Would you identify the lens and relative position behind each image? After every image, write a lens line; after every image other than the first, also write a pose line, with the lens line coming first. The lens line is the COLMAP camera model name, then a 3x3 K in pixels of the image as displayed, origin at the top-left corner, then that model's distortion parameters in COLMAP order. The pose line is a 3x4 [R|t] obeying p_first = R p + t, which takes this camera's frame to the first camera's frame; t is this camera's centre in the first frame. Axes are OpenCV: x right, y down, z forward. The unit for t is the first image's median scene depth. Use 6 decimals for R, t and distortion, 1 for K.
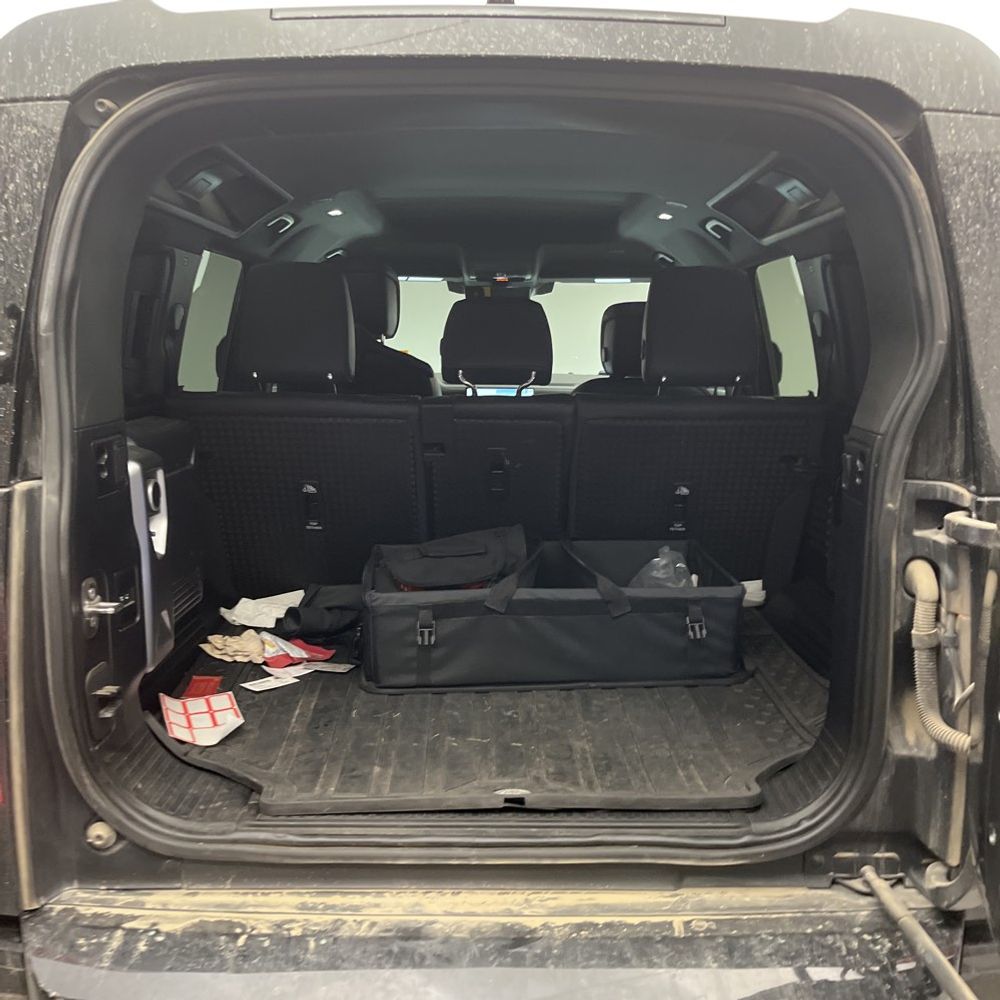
lens RADIAL K [[1027.2, 0, 500.0], [0, 1027.2, 500.0], [0, 0, 1]] dist [0.003341, -0.009544]
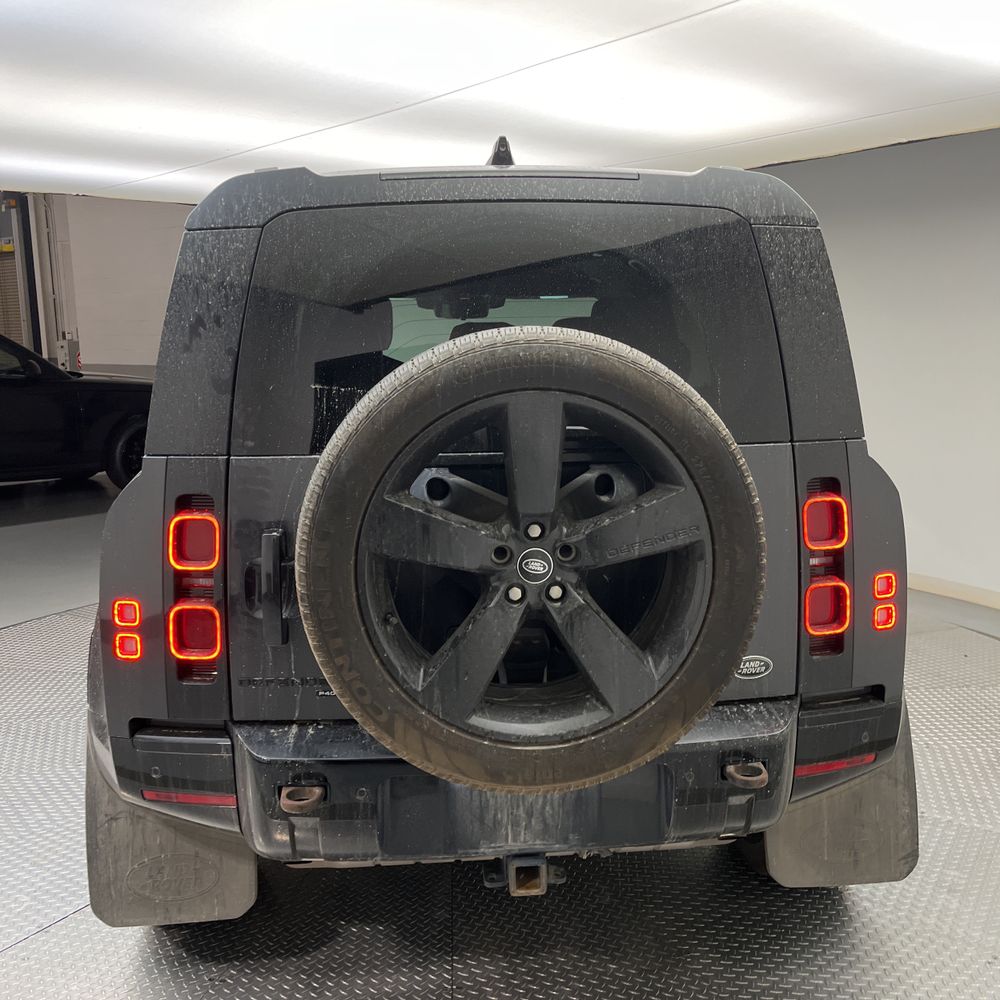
lens RADIAL K [[1027.2, 0, 500.0], [0, 1027.2, 500.0], [0, 0, 1]] dist [0.003341, -0.009544]
pose [[0.996849, -0.036269, 0.070543, -0.159748], [0.035912, 0.999335, 0.006322, 0.067172], [-0.070725, -0.003769, 0.997489, -0.731553]]
